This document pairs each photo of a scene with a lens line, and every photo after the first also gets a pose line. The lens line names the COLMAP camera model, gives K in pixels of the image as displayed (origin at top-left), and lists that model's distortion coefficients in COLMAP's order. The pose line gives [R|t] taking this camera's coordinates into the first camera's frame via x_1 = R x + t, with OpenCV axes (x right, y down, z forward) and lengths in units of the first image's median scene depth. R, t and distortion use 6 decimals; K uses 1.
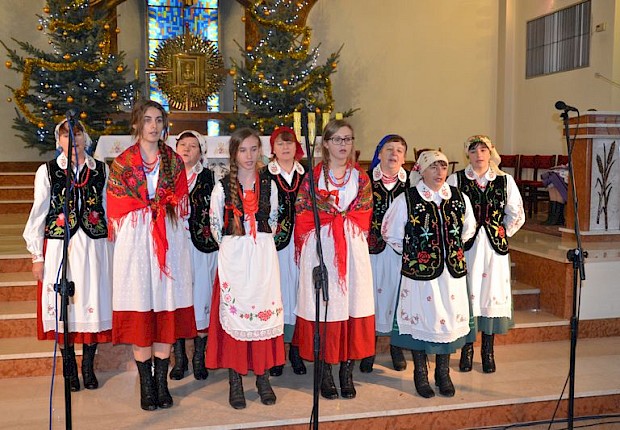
lens RADIAL K [[683.8, 0, 309.1], [0, 683.8, 215.8], [0, 0, 1]] dist [-0.046724, 0.050905]
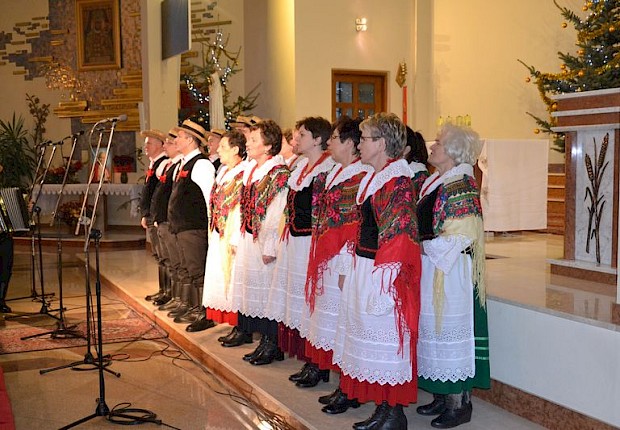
lens RADIAL K [[747.2, 0, 310.8], [0, 747.2, 216.1], [0, 0, 1]] dist [-0.044317, 0.046811]
pose [[0.217566, 0.069213, -0.973588, 0.656162], [-0.078938, 0.995463, 0.053128, -0.026320], [0.972848, 0.065295, 0.222043, 0.331181]]
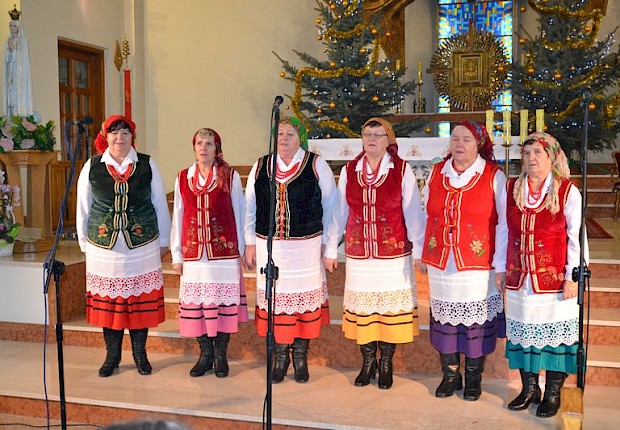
lens RADIAL K [[730.0, 0, 310.3], [0, 730.0, 217.2], [0, 0, 1]] dist [-0.053939, 0.064316]
pose [[0.866869, 0.031871, -0.497517, 0.157217], [-0.036884, 0.999320, -0.000251, 0.000467], [0.497171, 0.018568, 0.867454, 0.023195]]
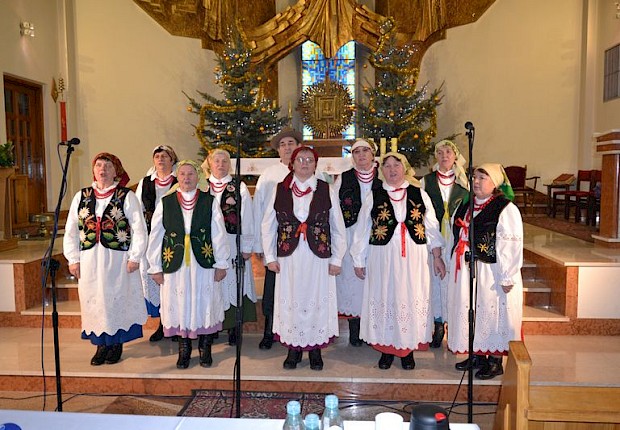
lens RADIAL K [[534.7, 0, 311.4], [0, 534.7, 214.4], [0, 0, 1]] dist [-0.003502, 0.004398]
pose [[0.954387, 0.014628, -0.298215, 0.117107], [-0.018227, 0.999791, -0.009291, 0.000291], [0.298017, 0.014302, 0.954454, 0.018404]]
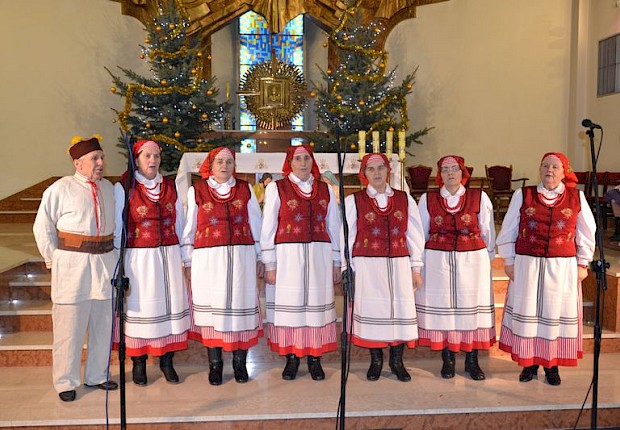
lens RADIAL K [[651.6, 0, 310.0], [0, 651.6, 216.9], [0, 0, 1]] dist [-0.040510, 0.038625]
pose [[0.990546, 0.012488, -0.136613, 0.025658], [-0.015149, 0.999715, -0.018455, 0.002073], [0.136343, 0.020350, 0.990453, -0.013332]]
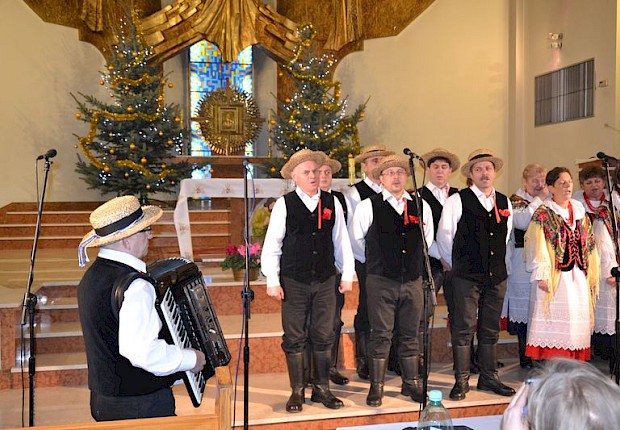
lens RADIAL K [[654.9, 0, 310.3], [0, 654.9, 215.6], [0, 0, 1]] dist [-0.026338, 0.013244]
pose [[0.999985, -0.003531, 0.004204, -0.055896], [0.003767, 0.998330, -0.057653, 0.006083], [-0.003993, 0.057668, 0.998328, -0.067836]]
